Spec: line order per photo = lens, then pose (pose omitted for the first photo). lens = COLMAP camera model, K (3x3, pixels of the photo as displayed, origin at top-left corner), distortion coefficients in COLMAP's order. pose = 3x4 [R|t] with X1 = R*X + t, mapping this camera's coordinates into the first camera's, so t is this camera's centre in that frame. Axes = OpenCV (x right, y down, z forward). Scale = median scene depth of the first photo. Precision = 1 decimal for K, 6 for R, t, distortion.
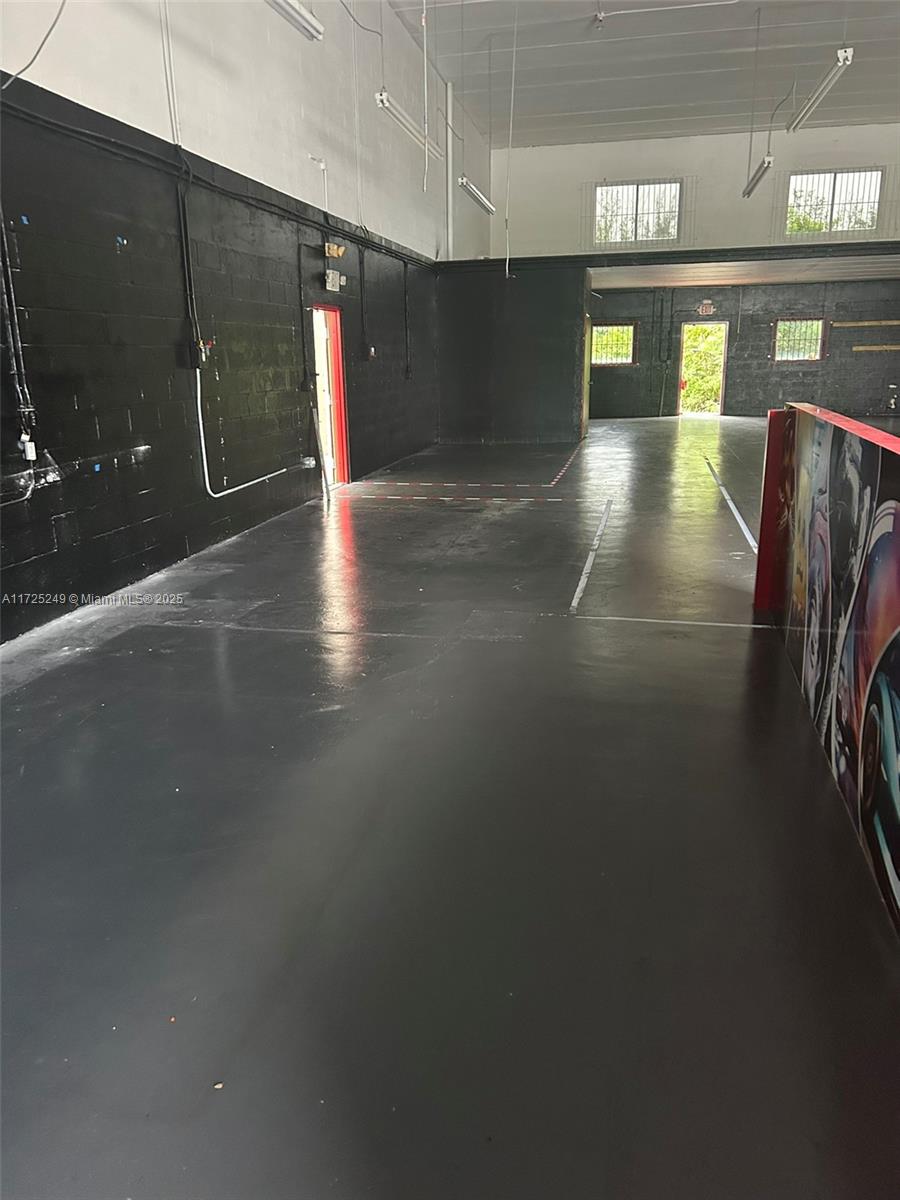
lens RADIAL K [[900.7, 0, 450.0], [0, 900.7, 600.0], [0, 0, 1]] dist [0.048410, -0.058678]
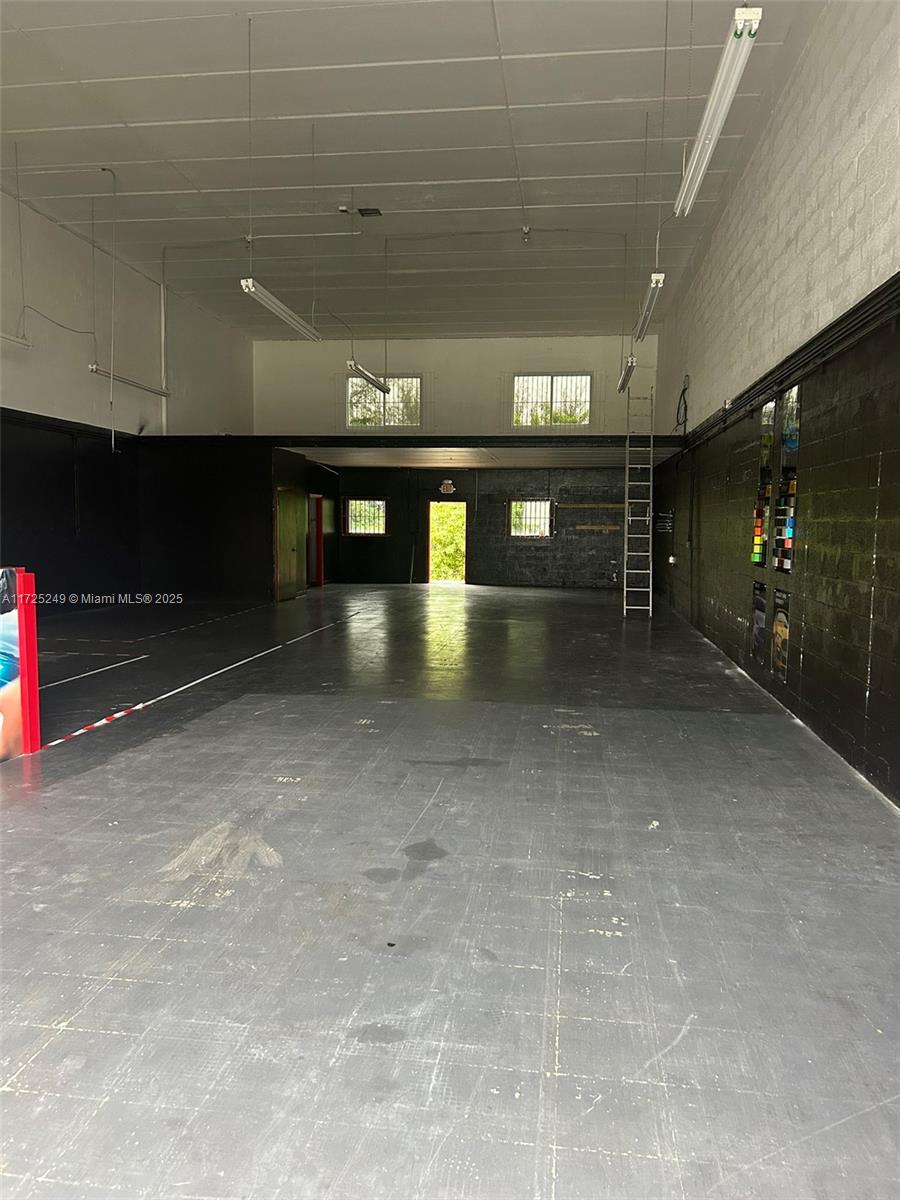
lens RADIAL K [[900.7, 0, 450.0], [0, 900.7, 600.0], [0, 0, 1]] dist [0.048410, -0.058678]
pose [[0.996685, 0.021284, 0.078520, 0.204136], [-0.006900, 0.983808, -0.179090, 0.004457], [-0.081061, 0.177955, 0.980694, -0.034895]]
